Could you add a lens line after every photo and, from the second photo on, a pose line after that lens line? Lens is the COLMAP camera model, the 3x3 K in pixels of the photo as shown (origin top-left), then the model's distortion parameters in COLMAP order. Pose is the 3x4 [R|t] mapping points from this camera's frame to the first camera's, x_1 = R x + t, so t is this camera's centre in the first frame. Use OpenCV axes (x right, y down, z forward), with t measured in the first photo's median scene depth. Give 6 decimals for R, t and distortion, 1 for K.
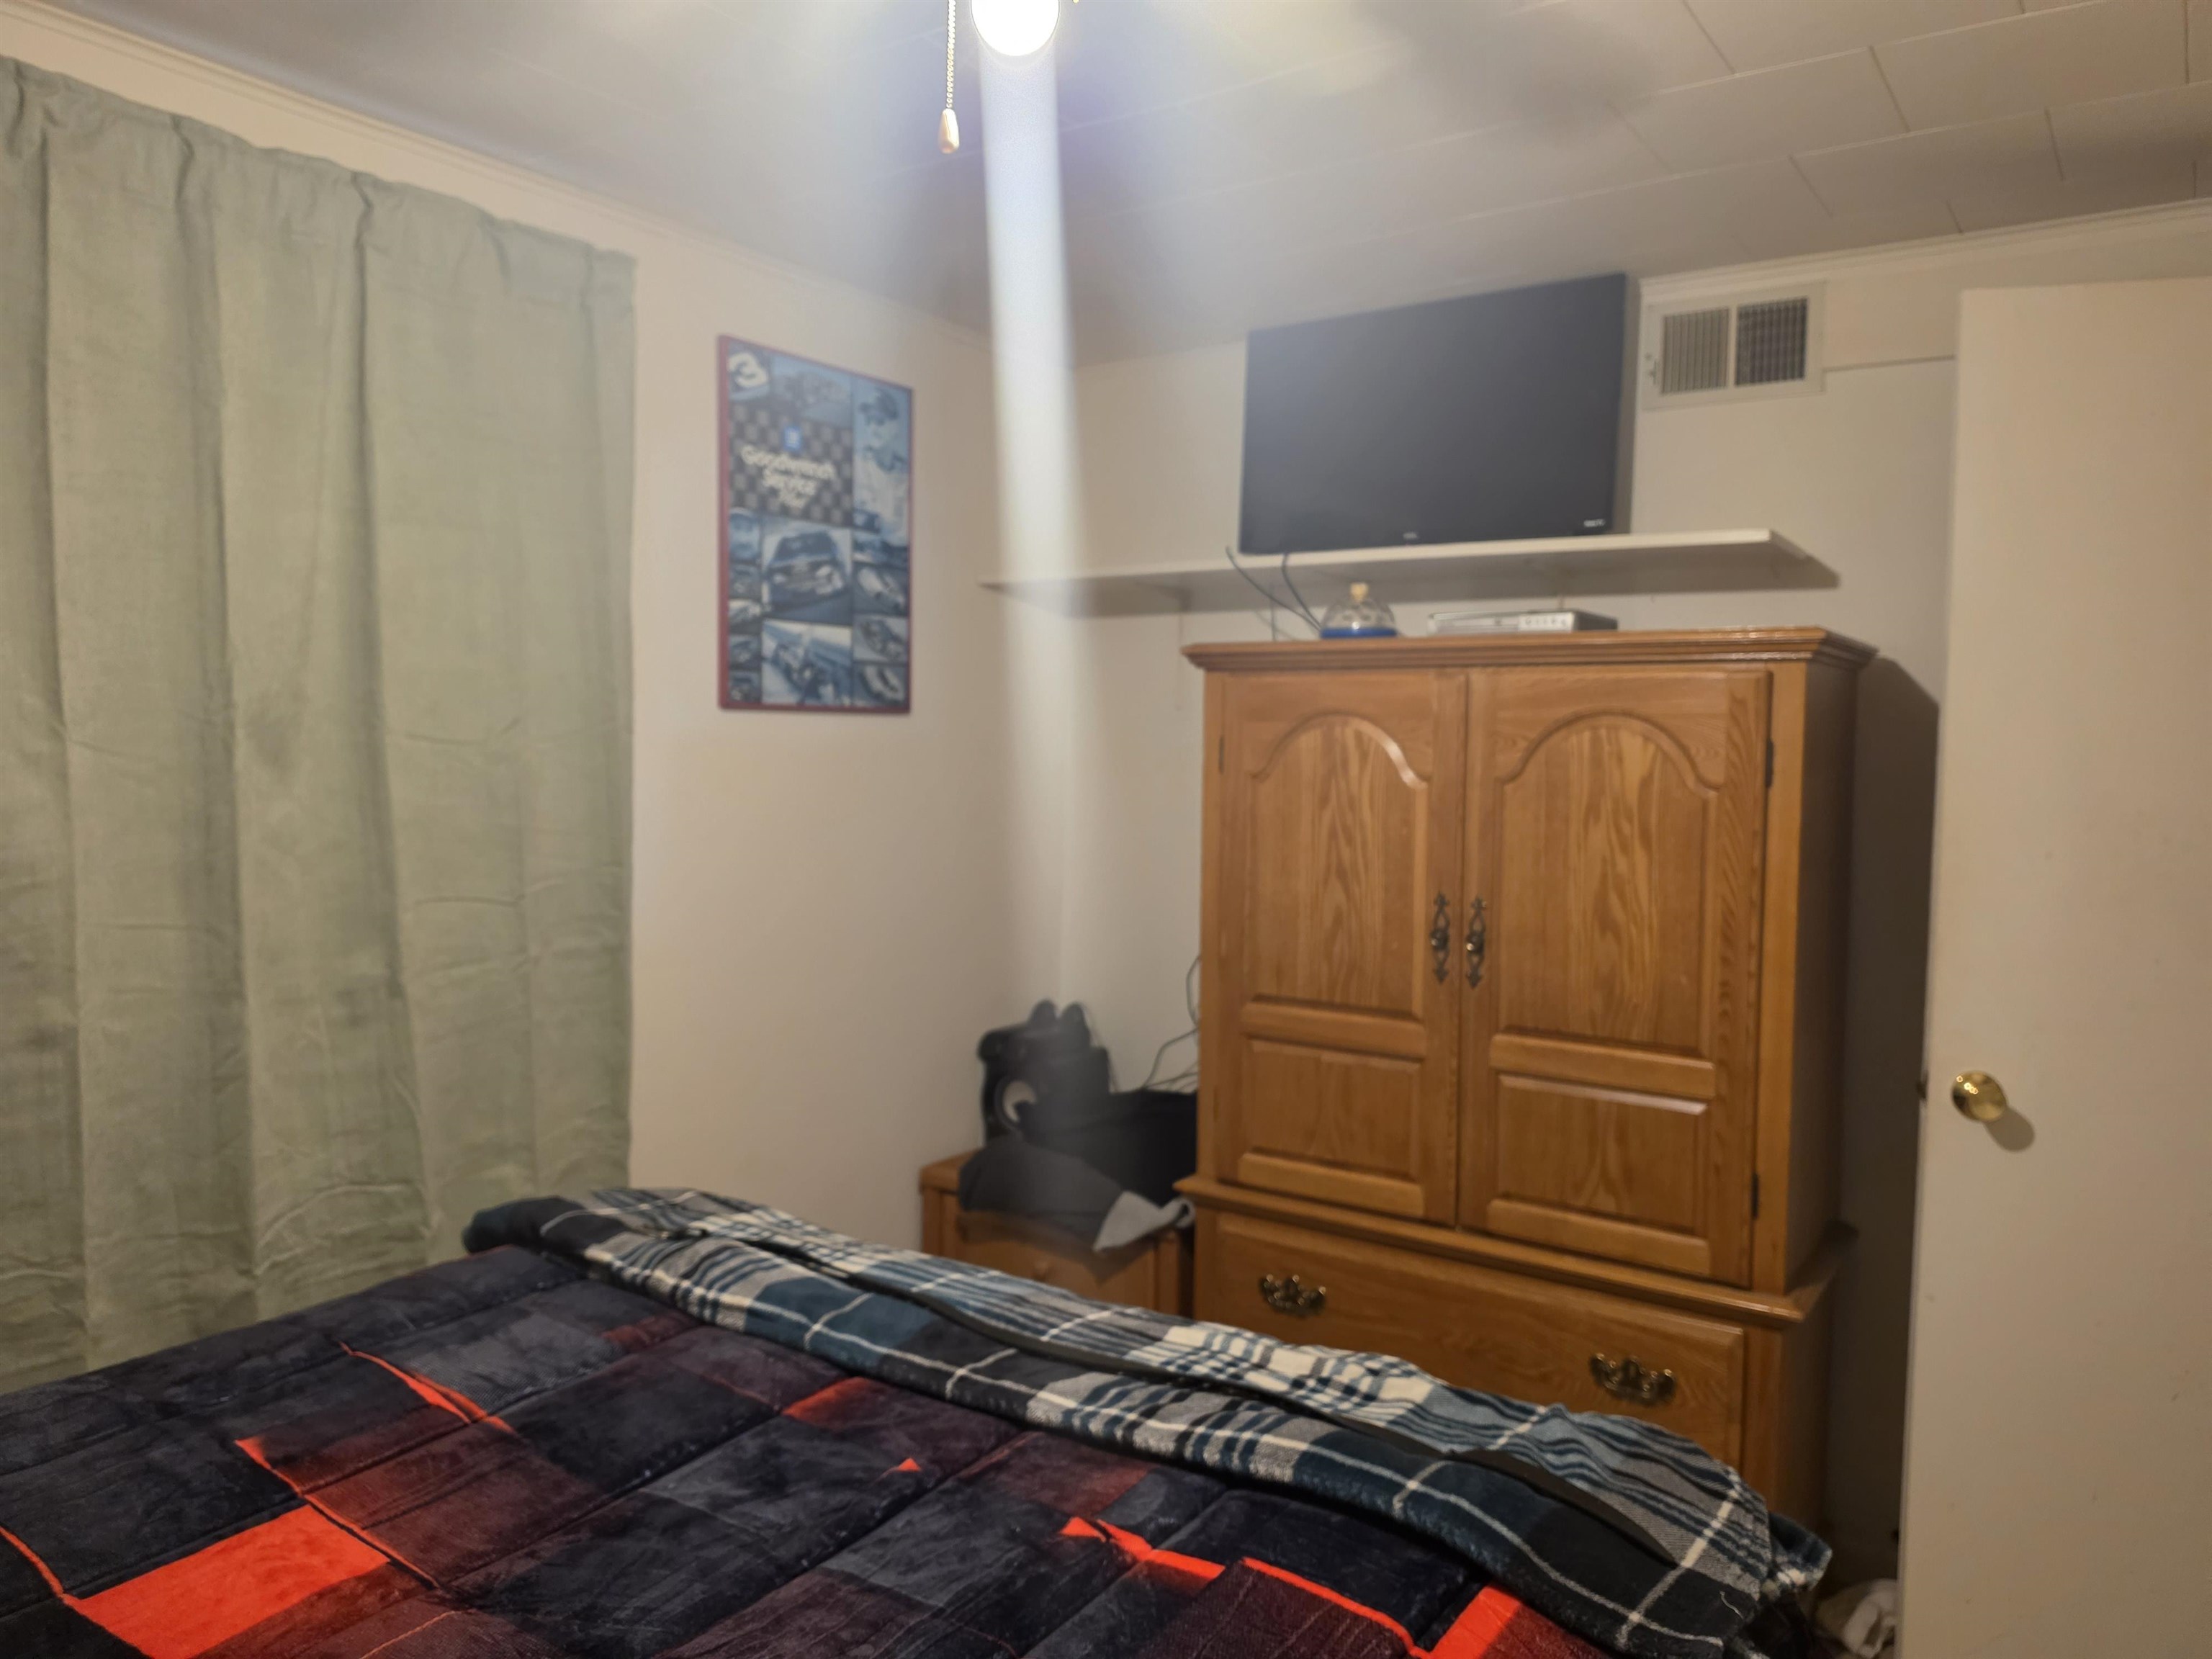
lens RADIAL K [[1519.4, 0, 1104.0], [0, 1519.4, 834.8], [0, 0, 1]] dist [0.140196, -0.158552]
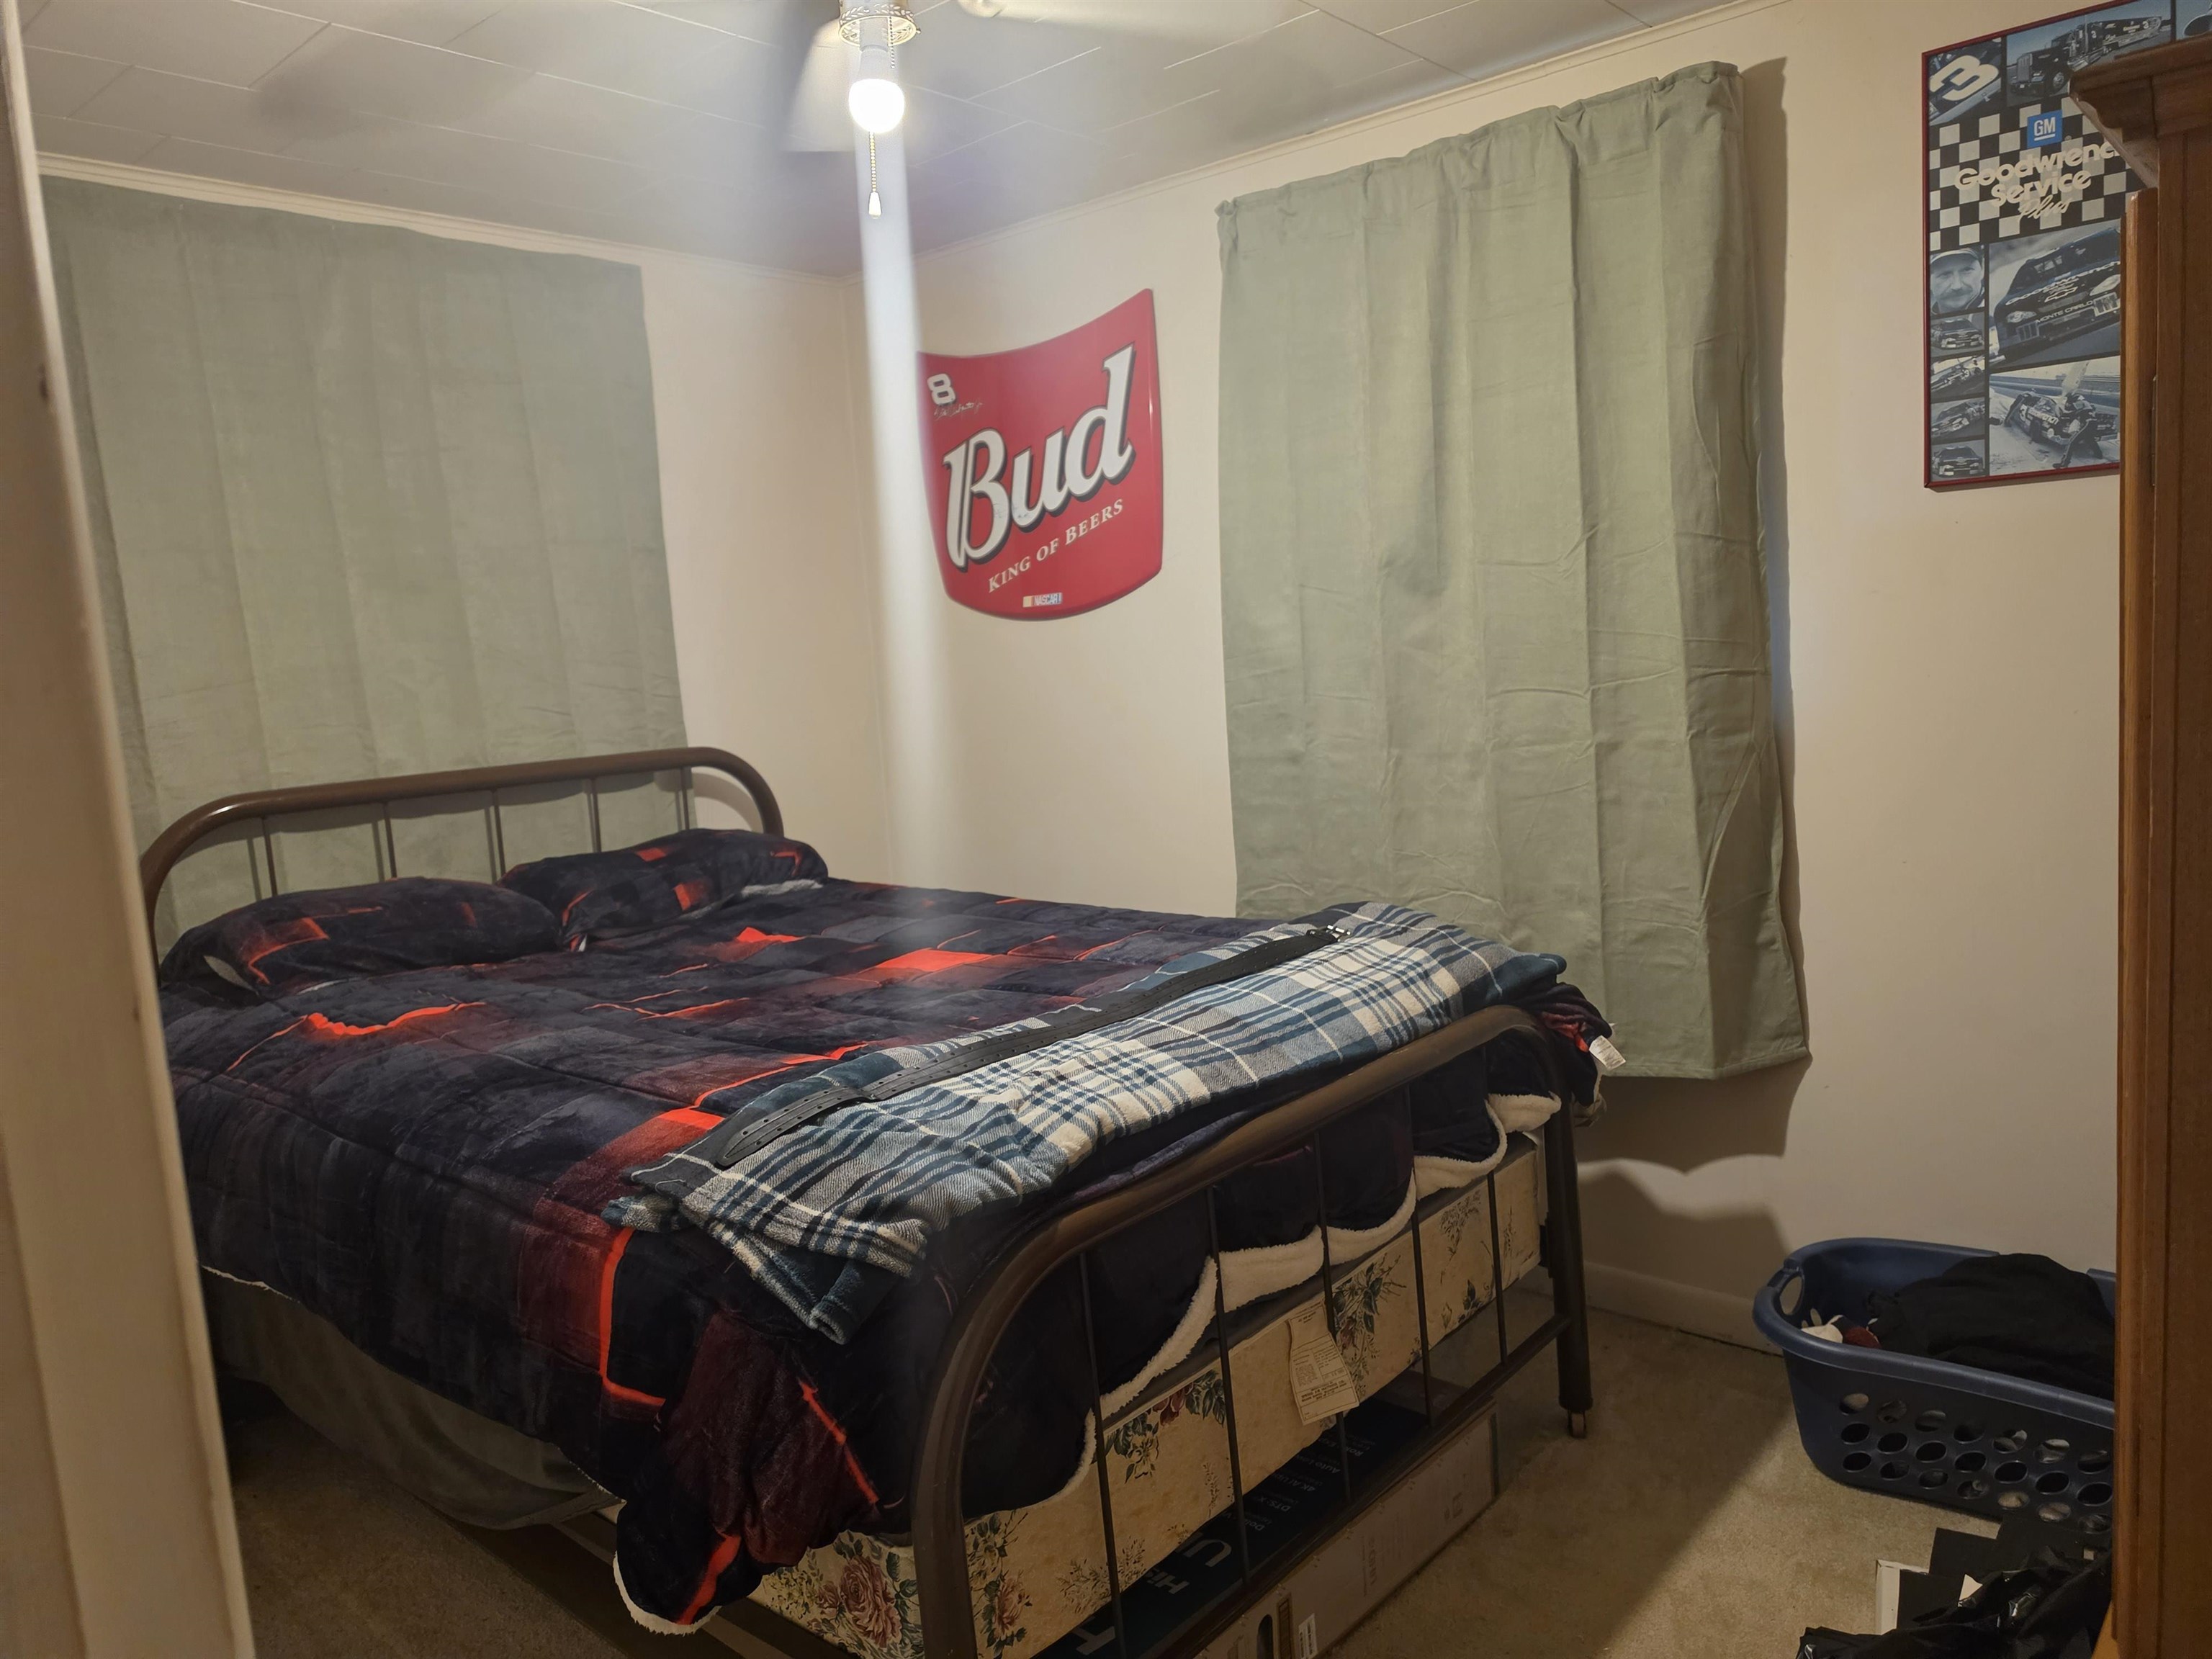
lens RADIAL K [[1533.3, 0, 1107.4], [0, 1533.3, 836.3], [0, 0, 1]] dist [0.052141, -0.057302]
pose [[-0.108951, 0.118508, -0.986958, 0.686317], [0.003954, 0.992912, 0.118787, 0.006225], [0.994039, 0.009040, -0.108647, 0.618240]]
